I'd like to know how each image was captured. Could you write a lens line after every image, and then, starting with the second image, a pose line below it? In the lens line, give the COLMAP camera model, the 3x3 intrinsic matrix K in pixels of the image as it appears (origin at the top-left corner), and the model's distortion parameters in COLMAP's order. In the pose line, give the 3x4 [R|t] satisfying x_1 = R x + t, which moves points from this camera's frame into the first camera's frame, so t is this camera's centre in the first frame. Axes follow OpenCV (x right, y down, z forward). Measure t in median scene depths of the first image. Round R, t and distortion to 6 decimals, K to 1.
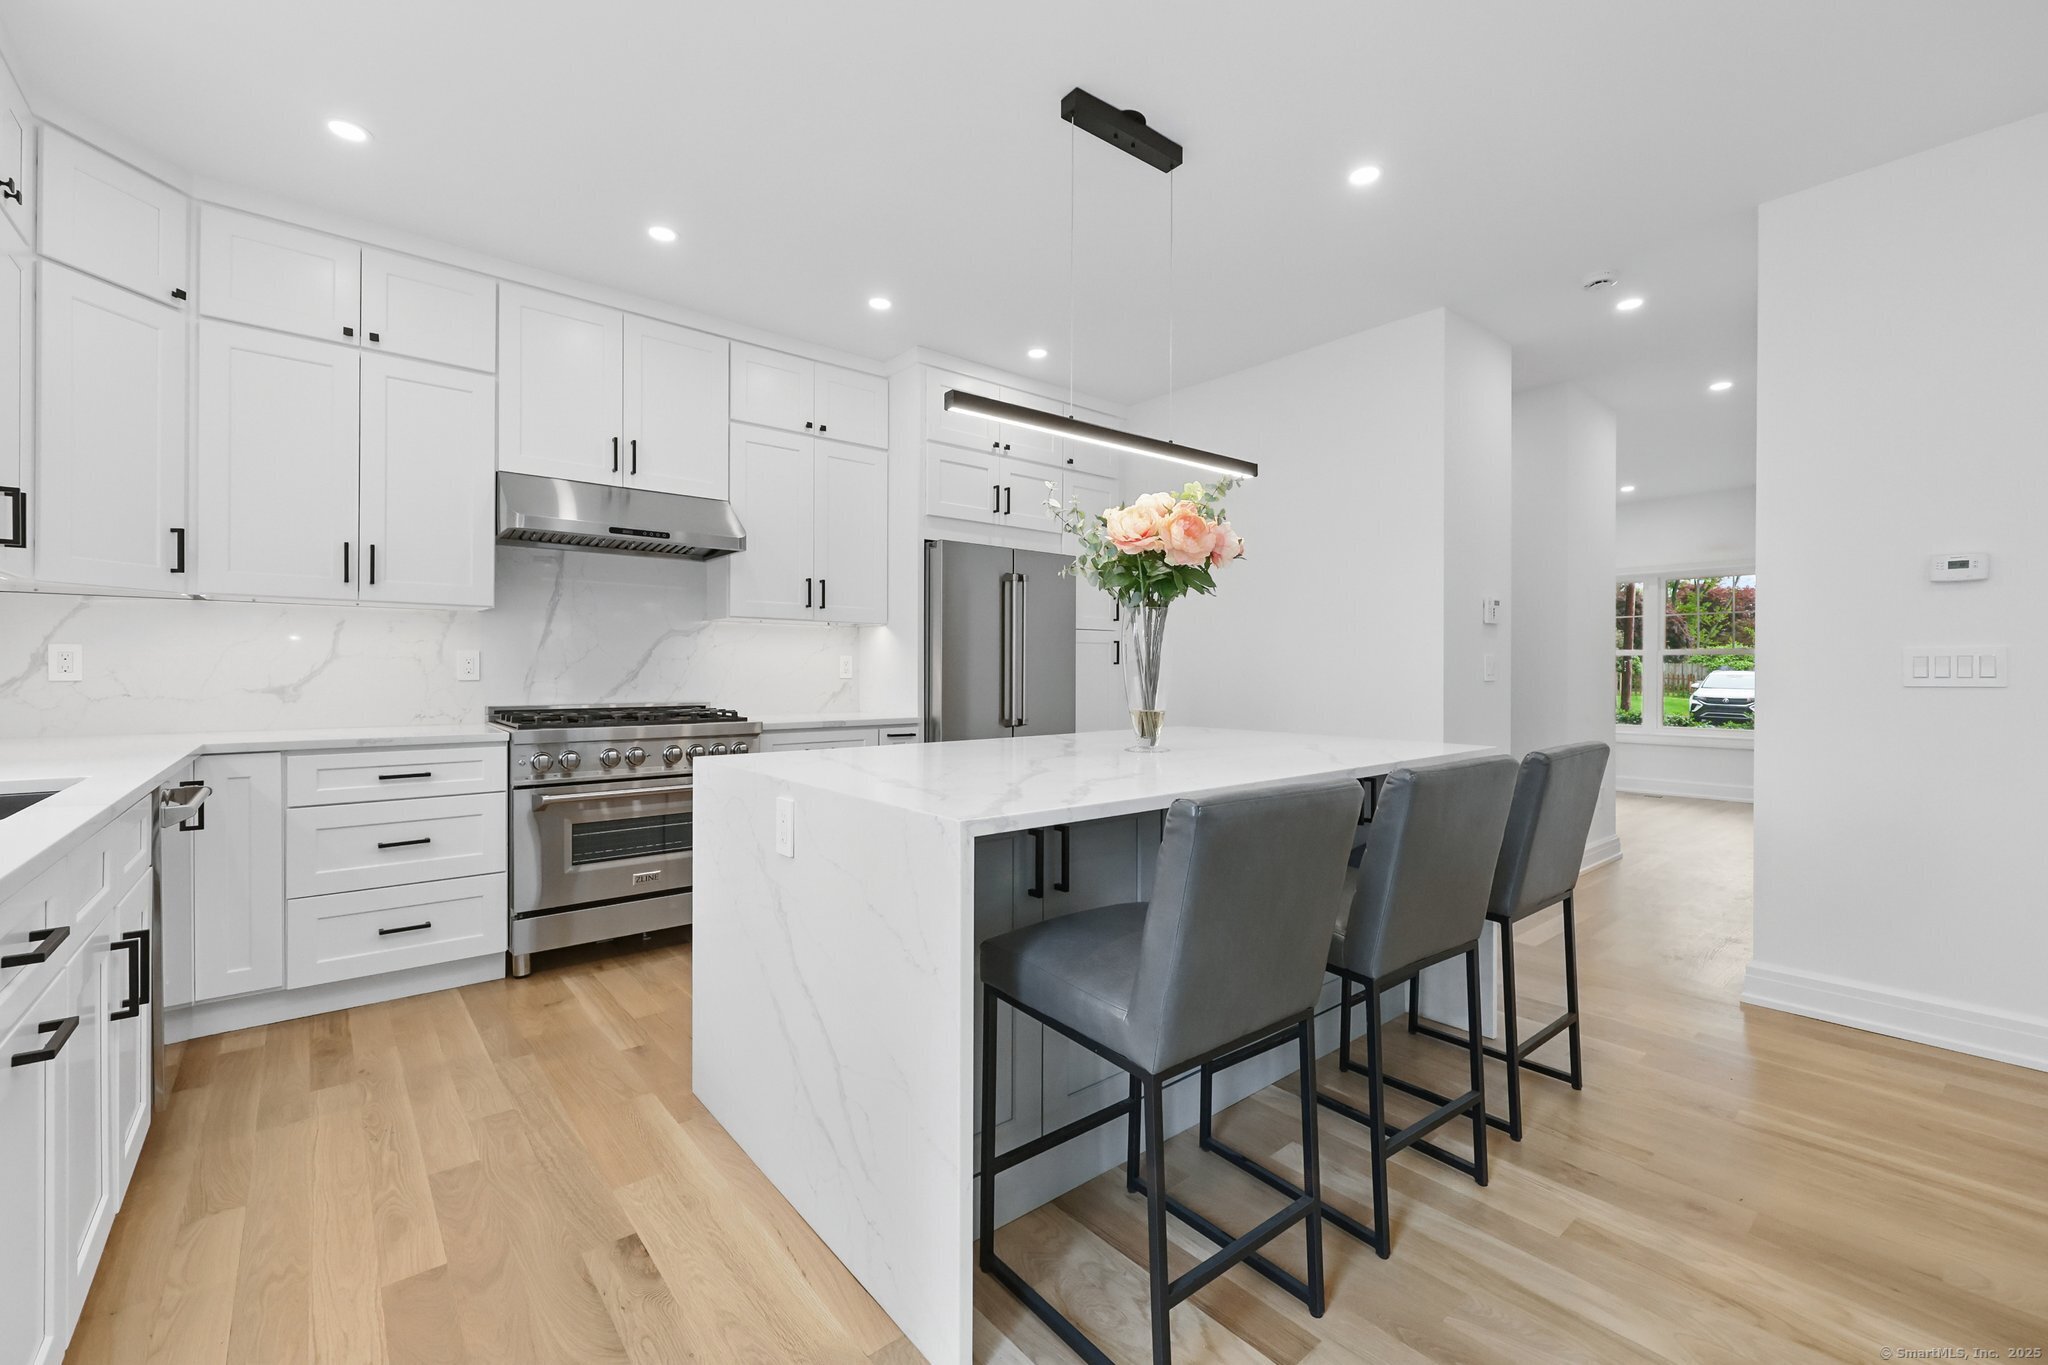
lens RADIAL K [[856.9, 0, 1032.8], [0, 856.9, 672.0], [0, 0, 1]] dist [-0.001189, -0.000138]
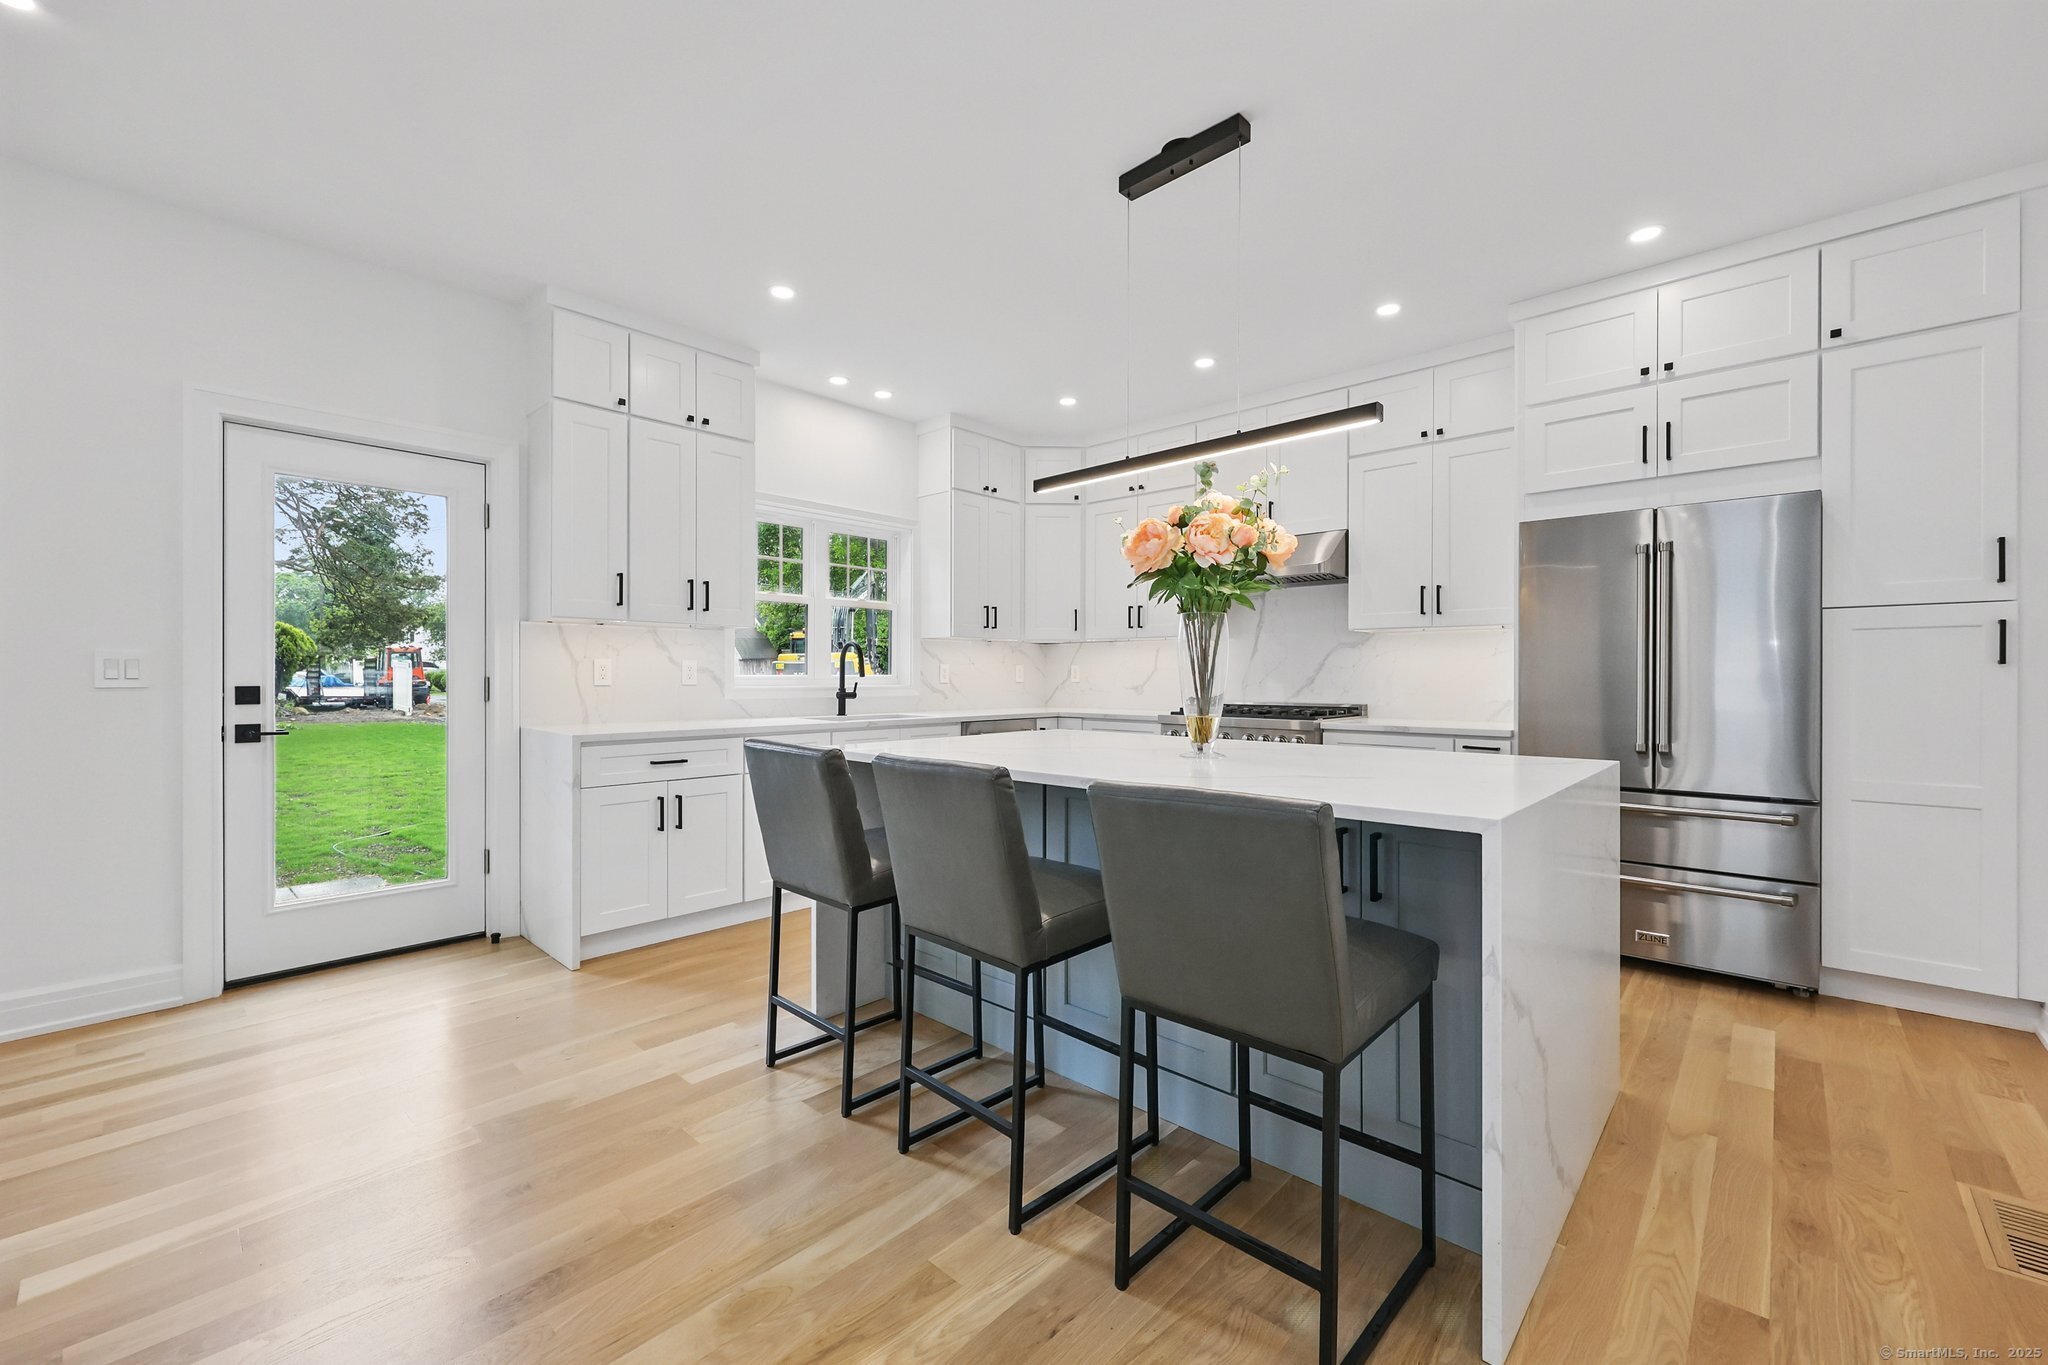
lens RADIAL K [[829.6, 0, 1030.9], [0, 829.6, 677.0], [0, 0, 1]] dist [0.000089, 0.000102]
pose [[0.123368, -0.002413, -0.992358, 0.985702], [-0.001857, 0.999995, -0.002662, 0.002877], [0.992359, 0.002171, 0.123363, 0.630971]]
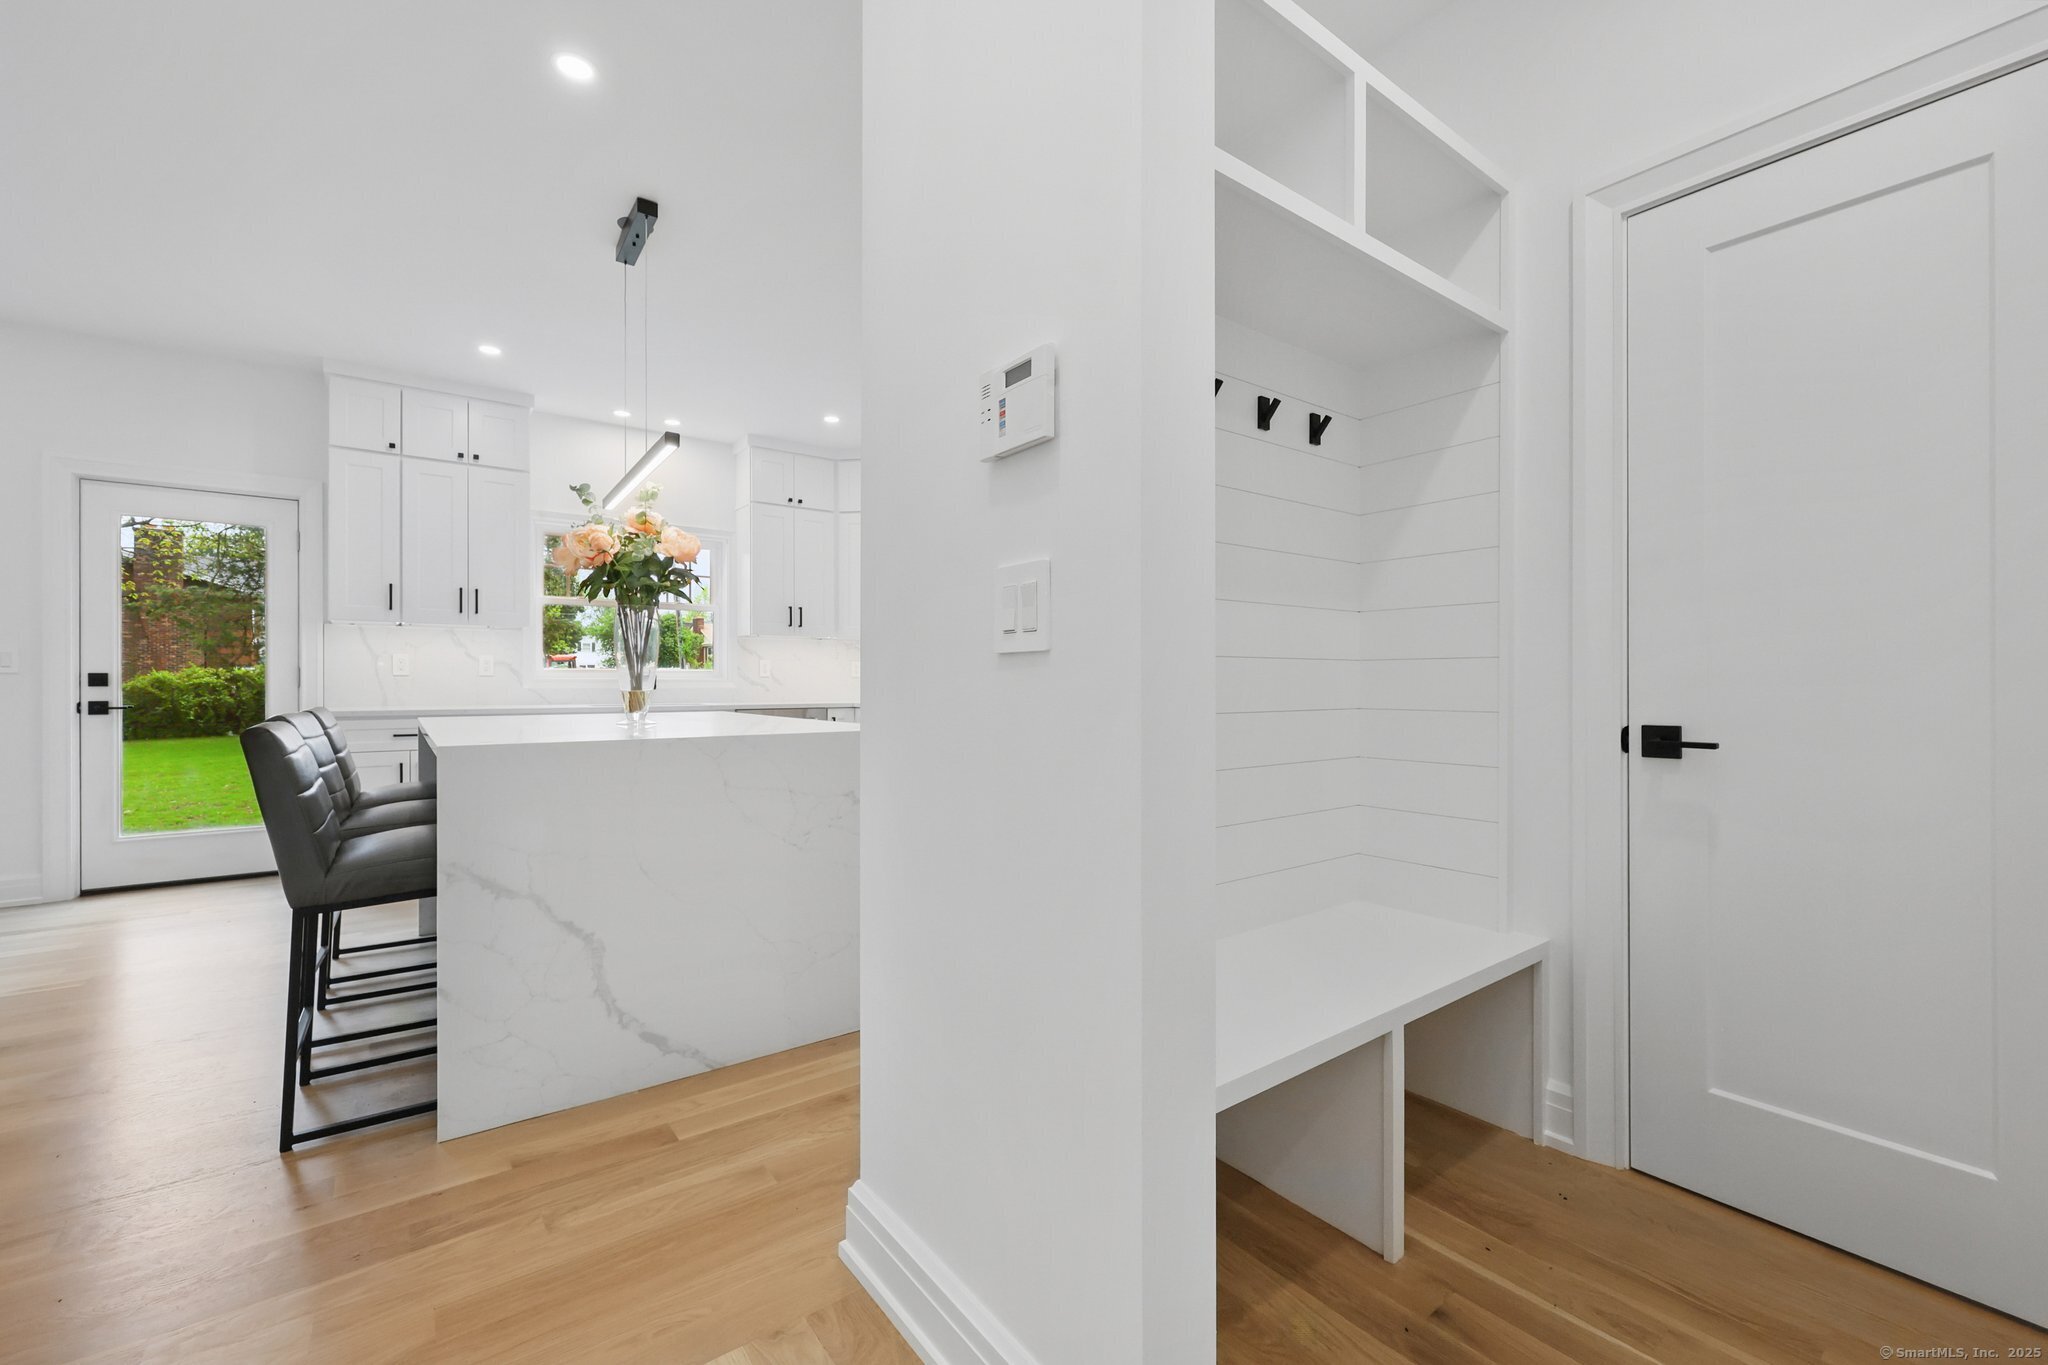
lens RADIAL K [[853.9, 0, 1043.0], [0, 853.9, 685.5], [0, 0, 1]] dist [0.000332, 0.000101]
pose [[-0.052641, 0.000639, -0.998613, 1.211471], [-0.002032, 0.999998, 0.000747, 0.031784], [0.998611, 0.002068, -0.052640, 1.514341]]
